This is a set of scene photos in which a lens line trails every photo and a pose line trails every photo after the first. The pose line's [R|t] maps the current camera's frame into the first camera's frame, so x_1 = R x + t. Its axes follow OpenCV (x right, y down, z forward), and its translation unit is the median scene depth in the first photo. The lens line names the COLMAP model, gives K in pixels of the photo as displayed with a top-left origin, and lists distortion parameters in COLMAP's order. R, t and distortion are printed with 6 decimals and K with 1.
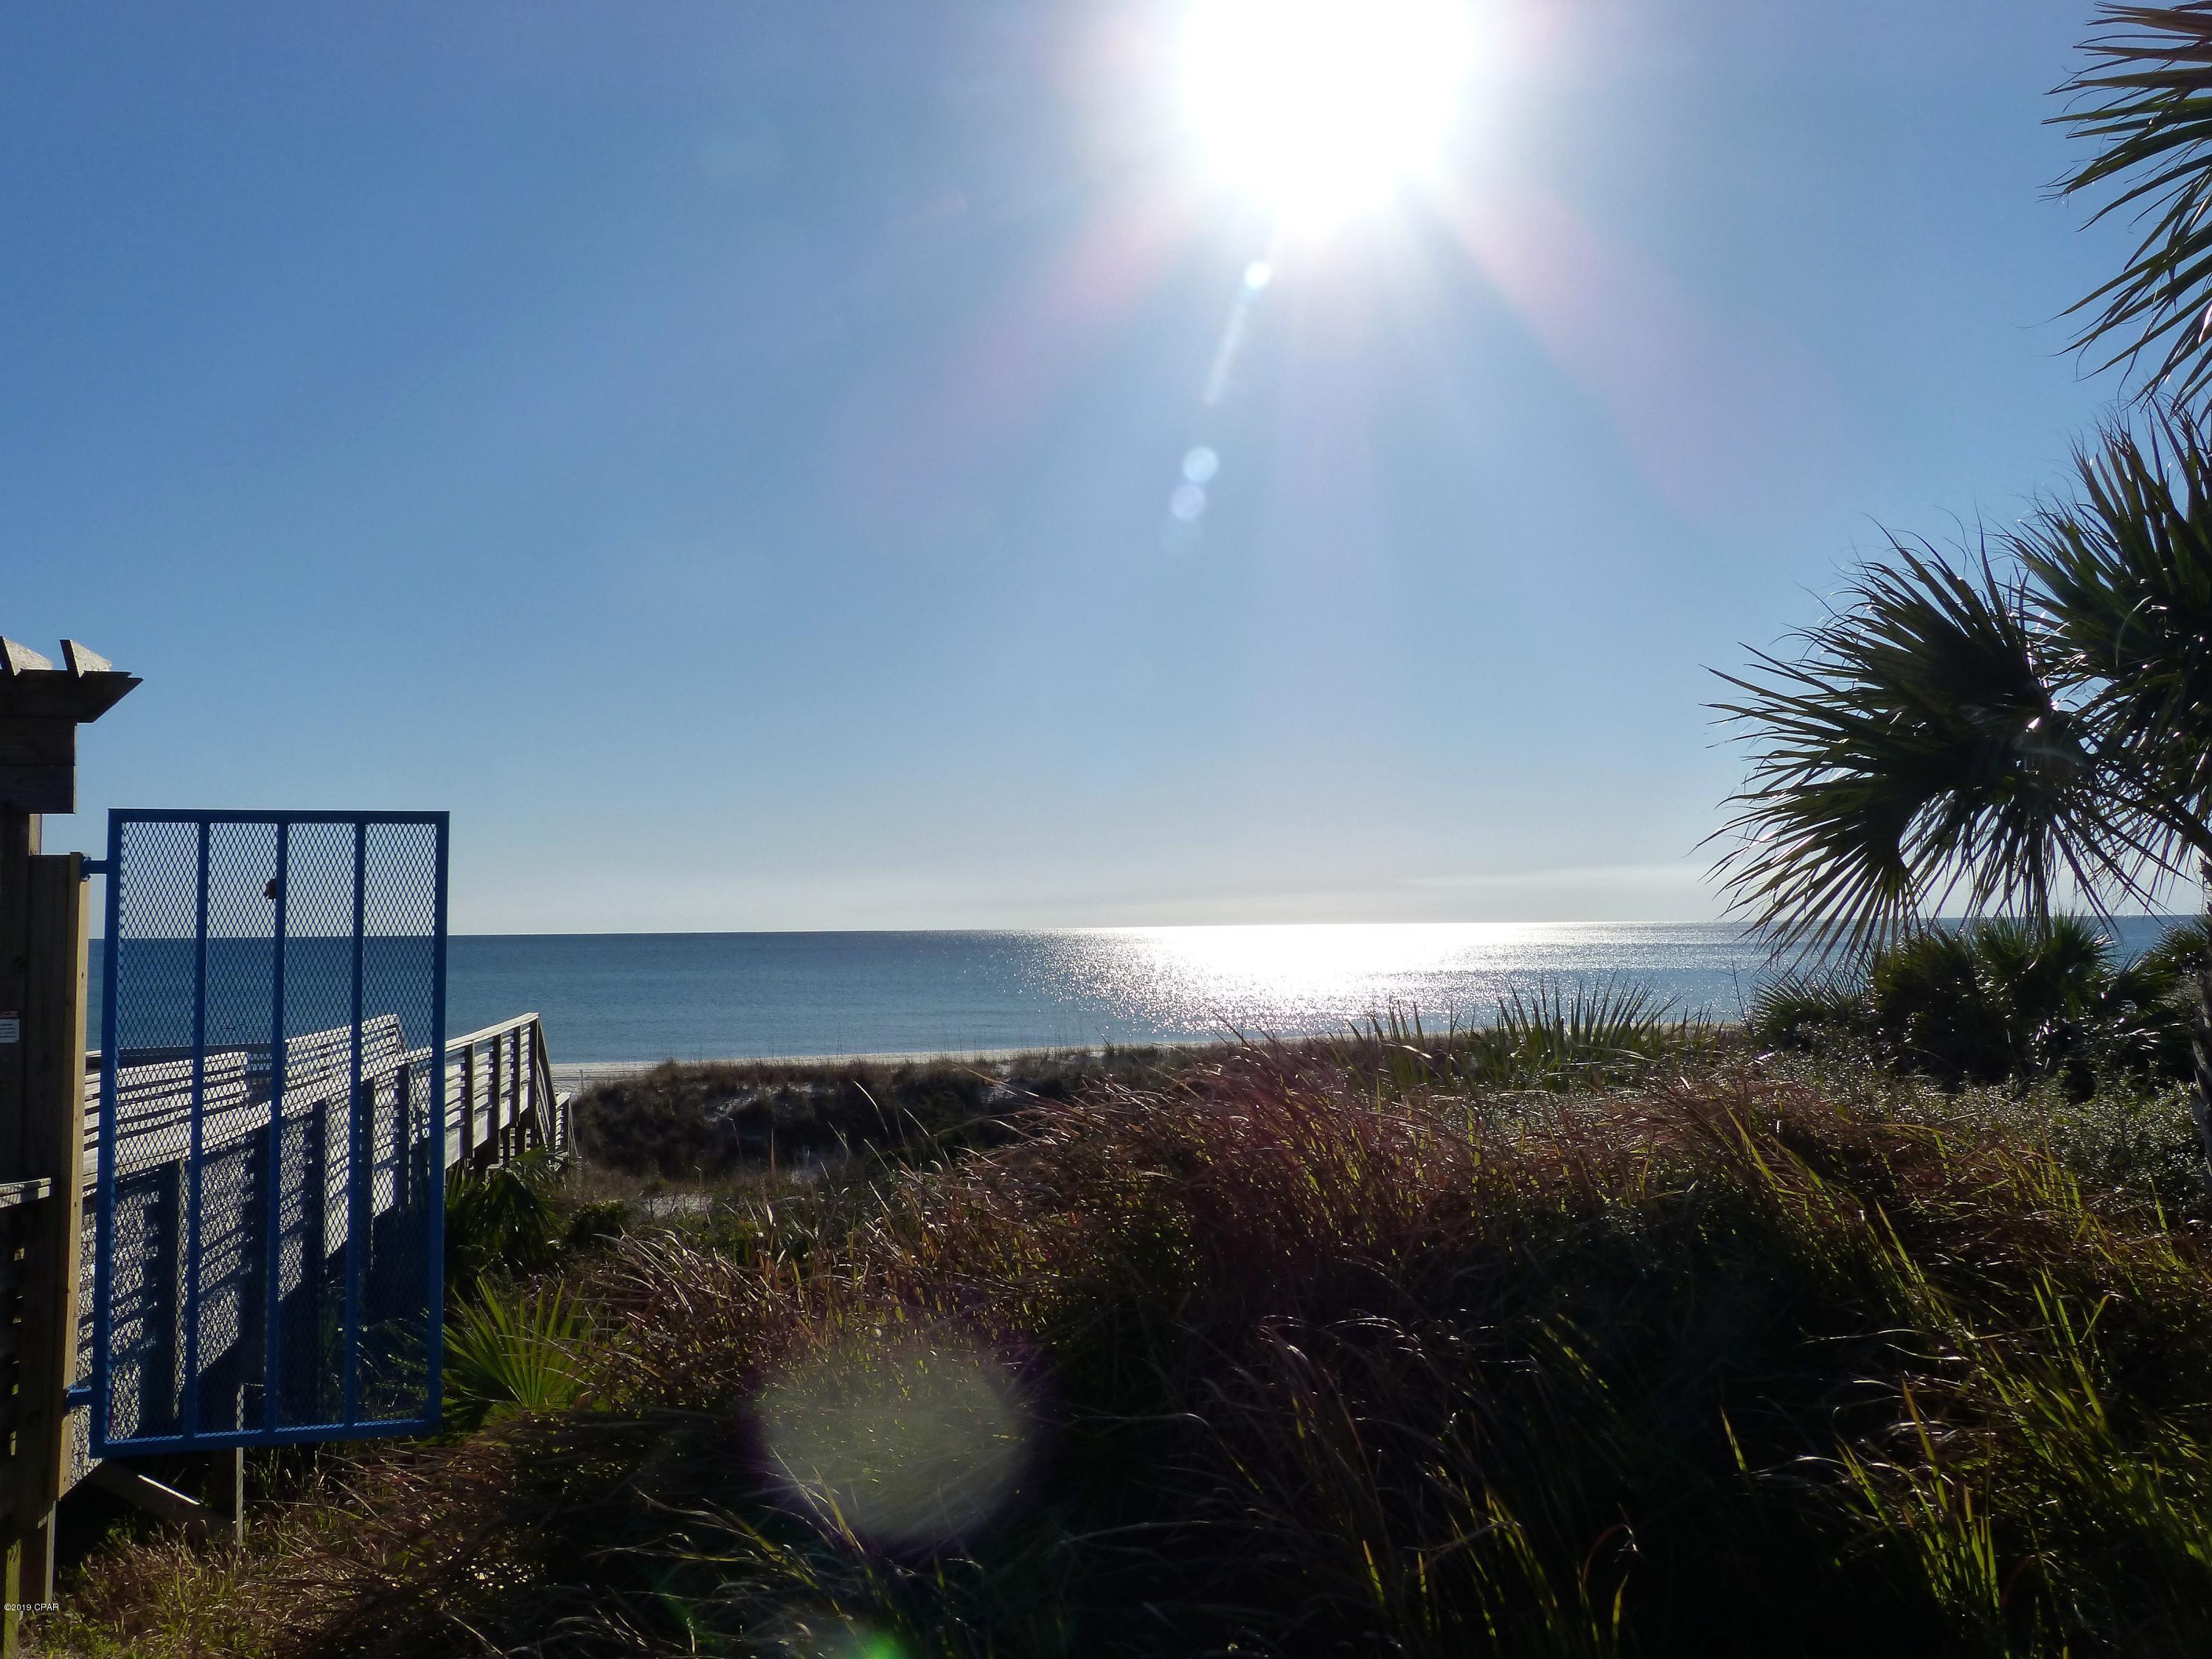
lens RADIAL K [[1793.5, 0, 1106.0], [0, 1793.5, 829.5], [0, 0, 1]] dist [-0.004580, 0.000849]
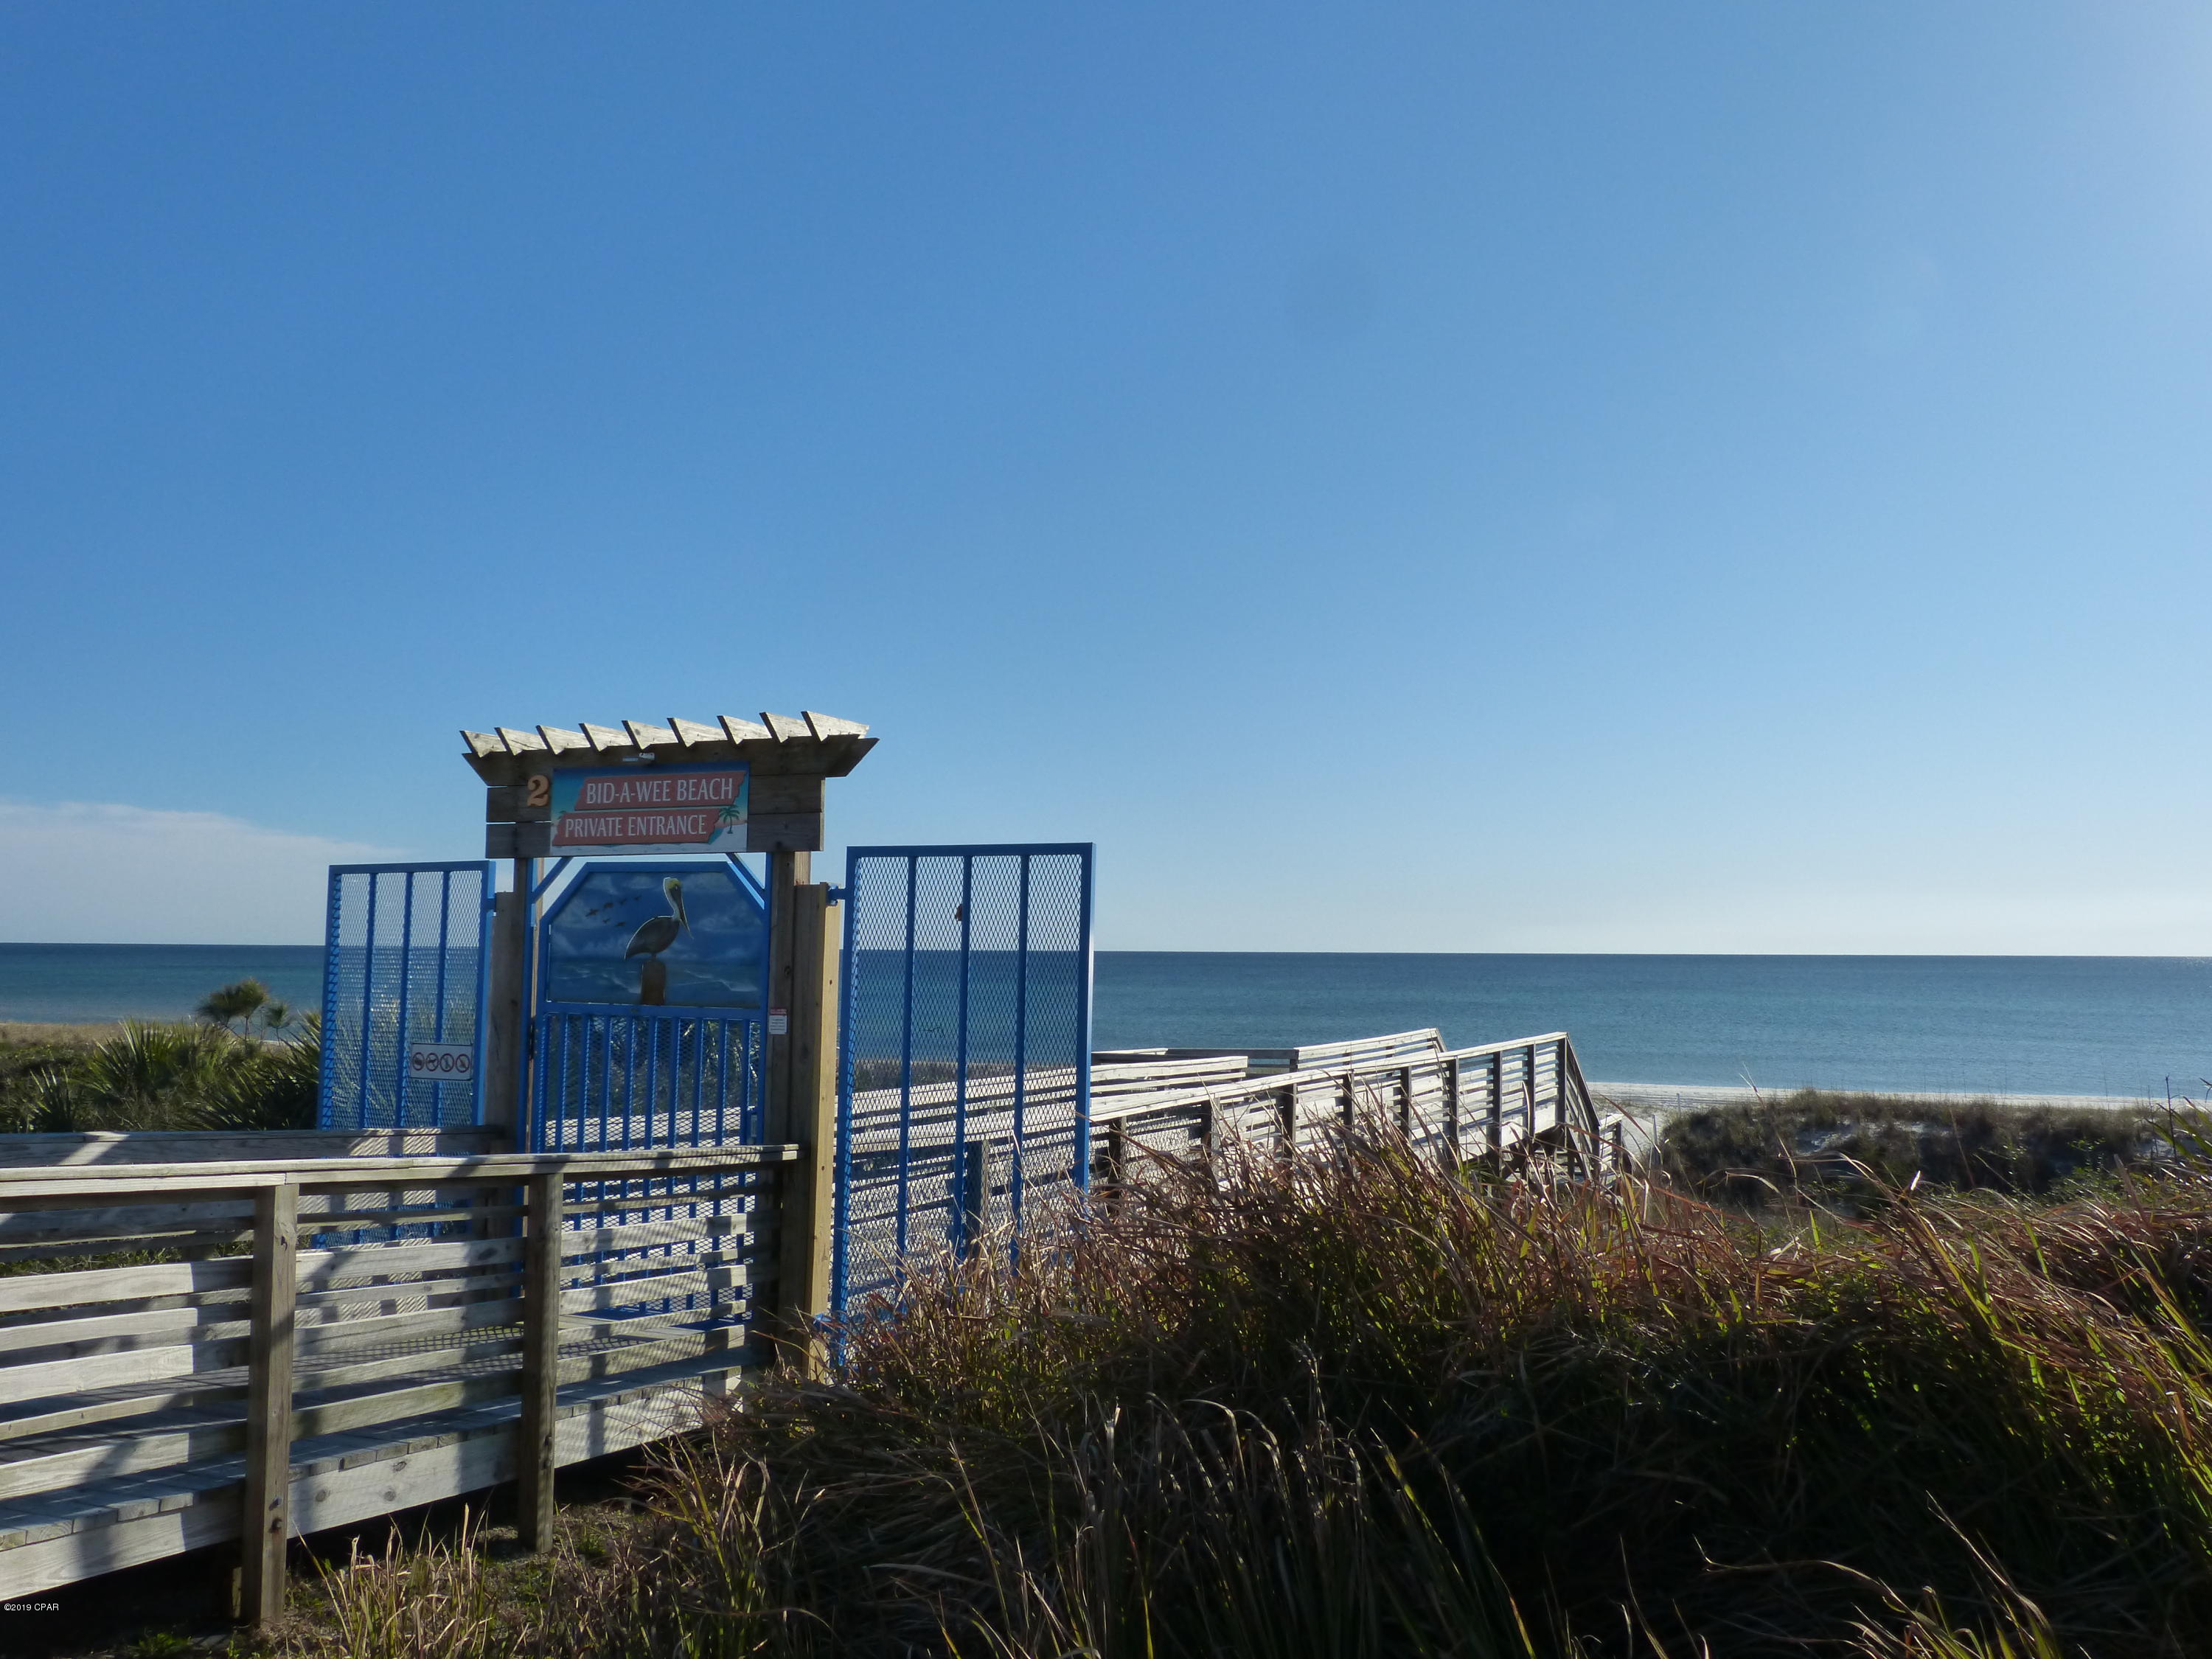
lens RADIAL K [[1824.9, 0, 1106.0], [0, 1824.9, 829.5], [0, 0, 1]] dist [-0.012447, 0.012103]
pose [[0.805346, -0.023580, -0.592335, 0.311148], [0.018359, 0.999721, -0.014836, -0.001443], [0.592520, 0.001074, 0.805555, 0.096680]]
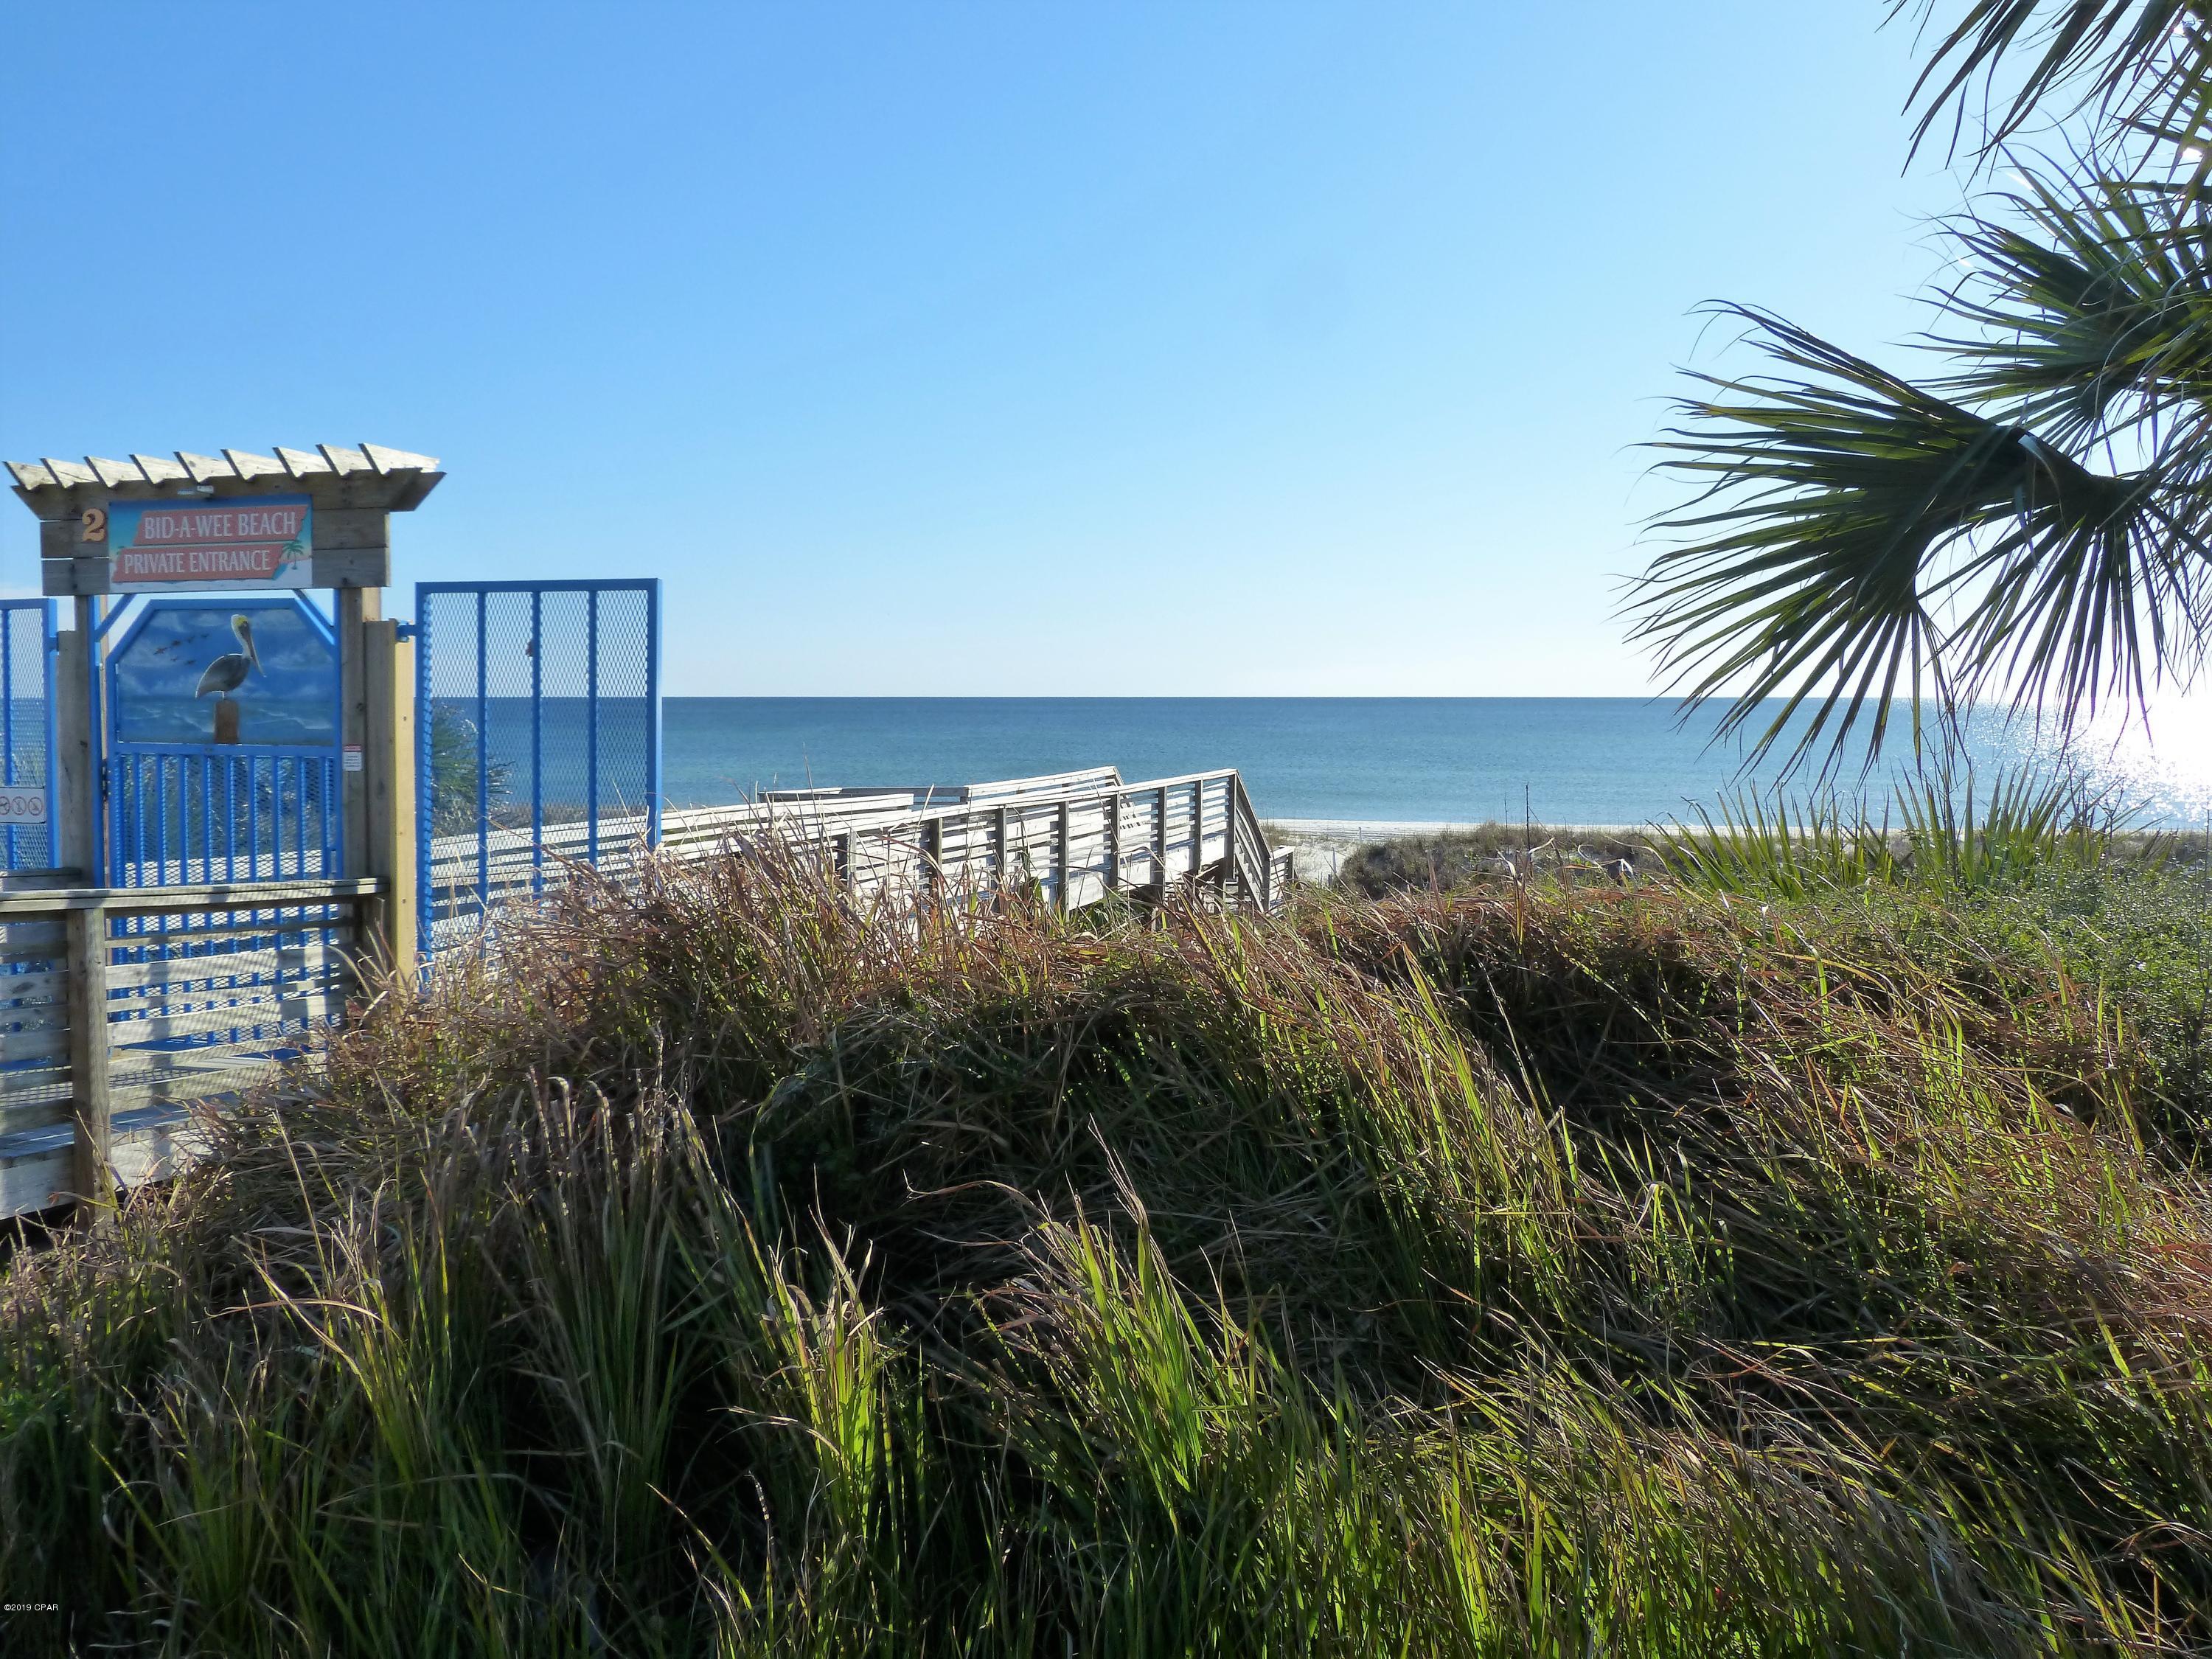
lens RADIAL K [[1824.9, 0, 1106.0], [0, 1824.9, 829.5], [0, 0, 1]] dist [-0.012447, 0.012103]
pose [[0.874511, 0.044025, -0.483003, 0.440760], [0.018999, 0.991998, 0.124817, 0.008969], [0.484633, -0.118331, 0.866677, 0.128924]]
